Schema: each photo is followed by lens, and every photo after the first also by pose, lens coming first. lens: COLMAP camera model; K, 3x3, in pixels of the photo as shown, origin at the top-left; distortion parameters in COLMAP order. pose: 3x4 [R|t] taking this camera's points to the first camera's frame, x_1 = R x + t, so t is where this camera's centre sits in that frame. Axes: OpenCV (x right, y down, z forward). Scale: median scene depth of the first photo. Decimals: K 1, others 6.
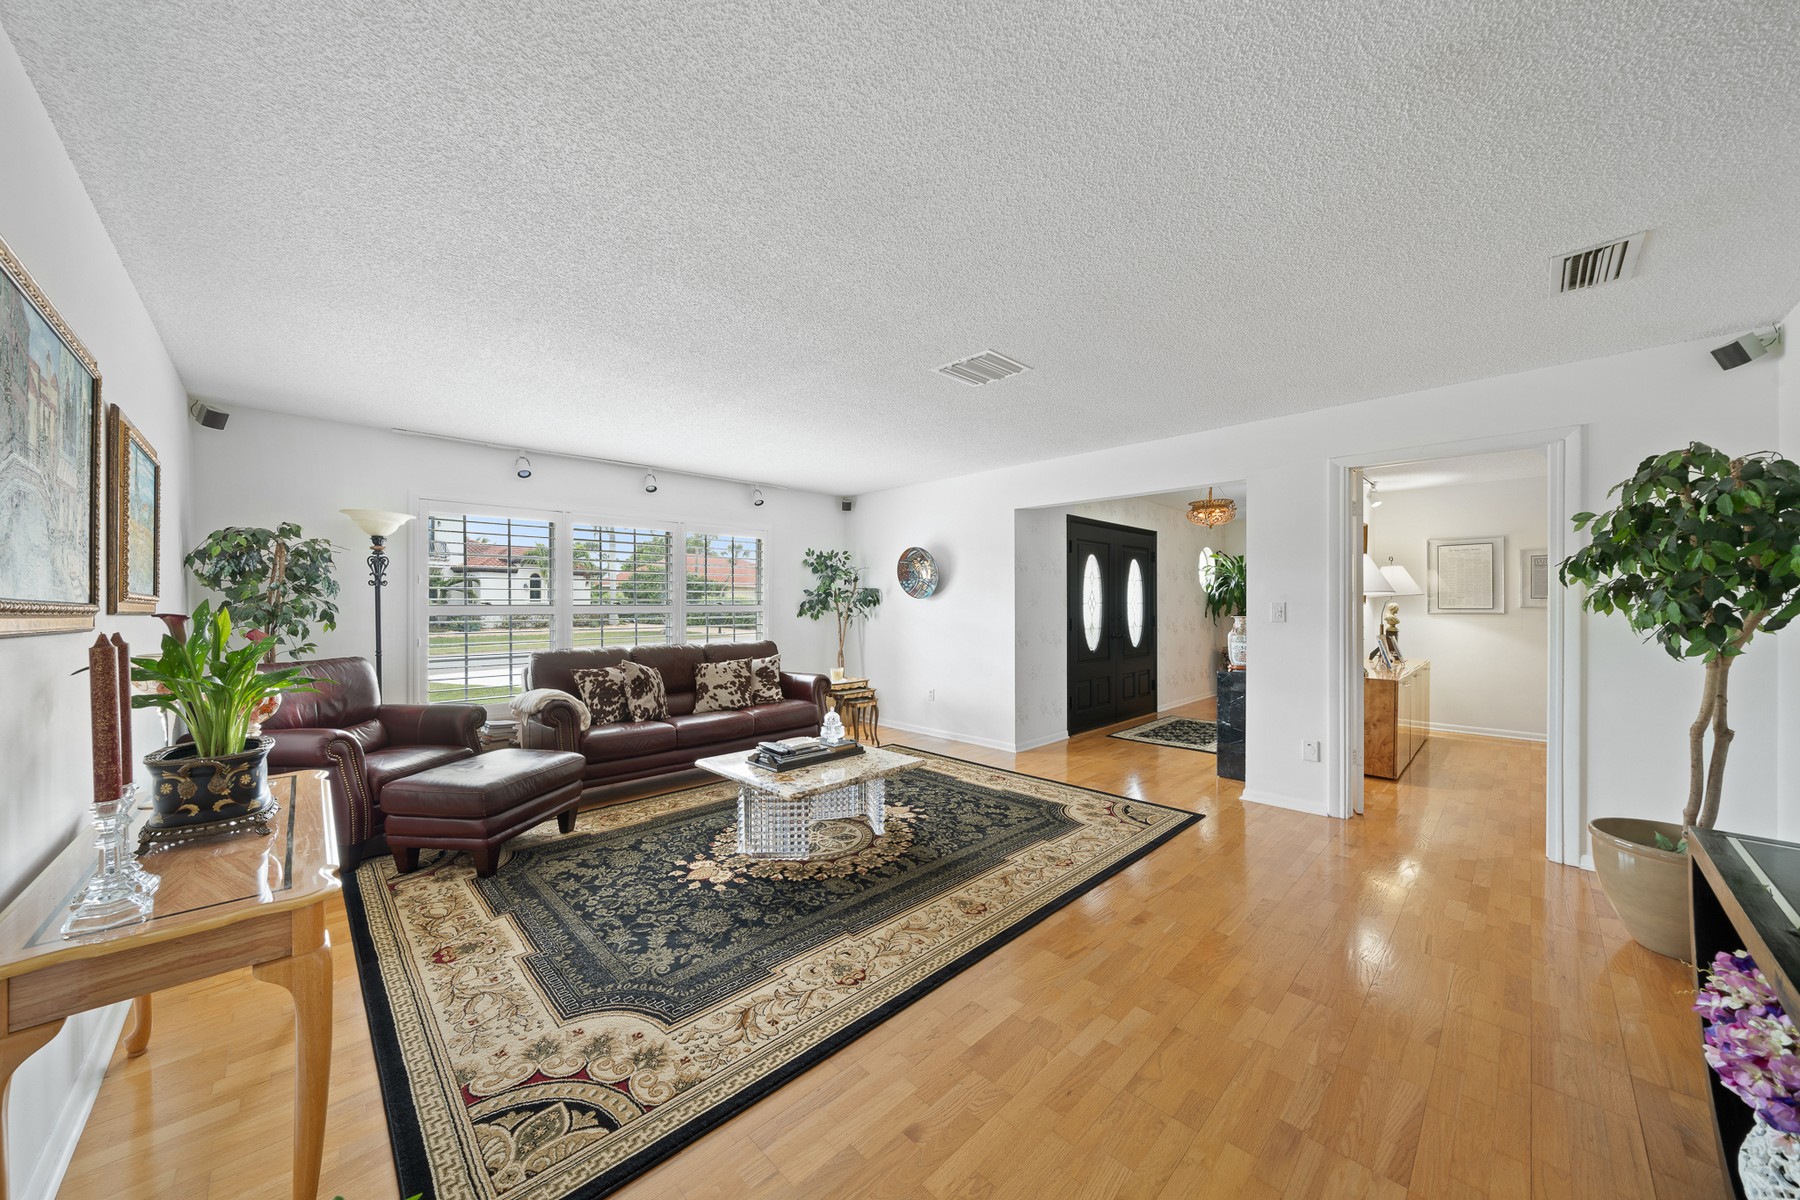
lens RADIAL K [[625.3, 0, 889.9], [0, 625.3, 607.6], [0, 0, 1]] dist [-0.002338, -0.000019]
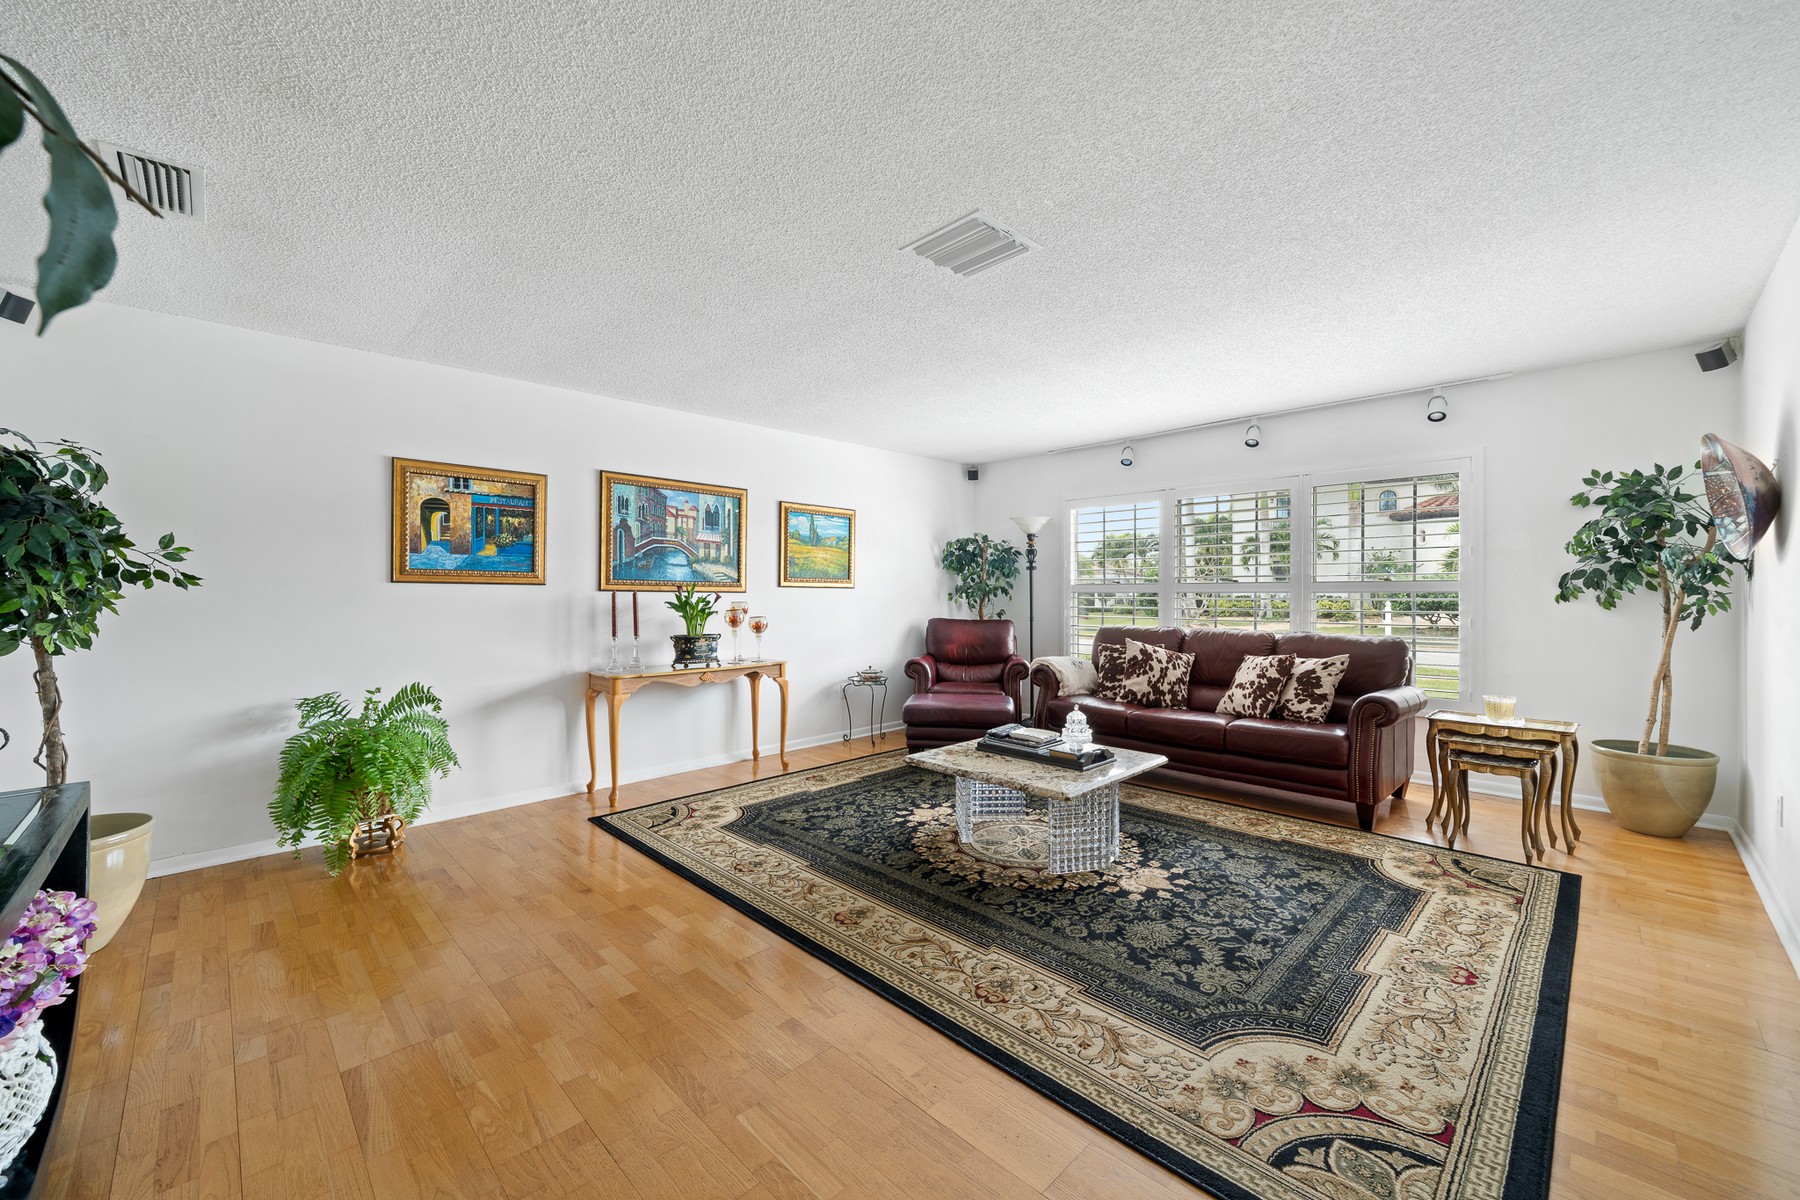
lens RADIAL K [[700.3, 0, 900.0], [0, 700.3, 600.0], [0, 0, 1]] dist [0.001342, -0.000079]
pose [[0.012392, 0.013558, -0.999831, 0.985932], [-0.003761, 0.999902, 0.013513, 0.015317], [0.999916, 0.003593, 0.012441, 0.932794]]
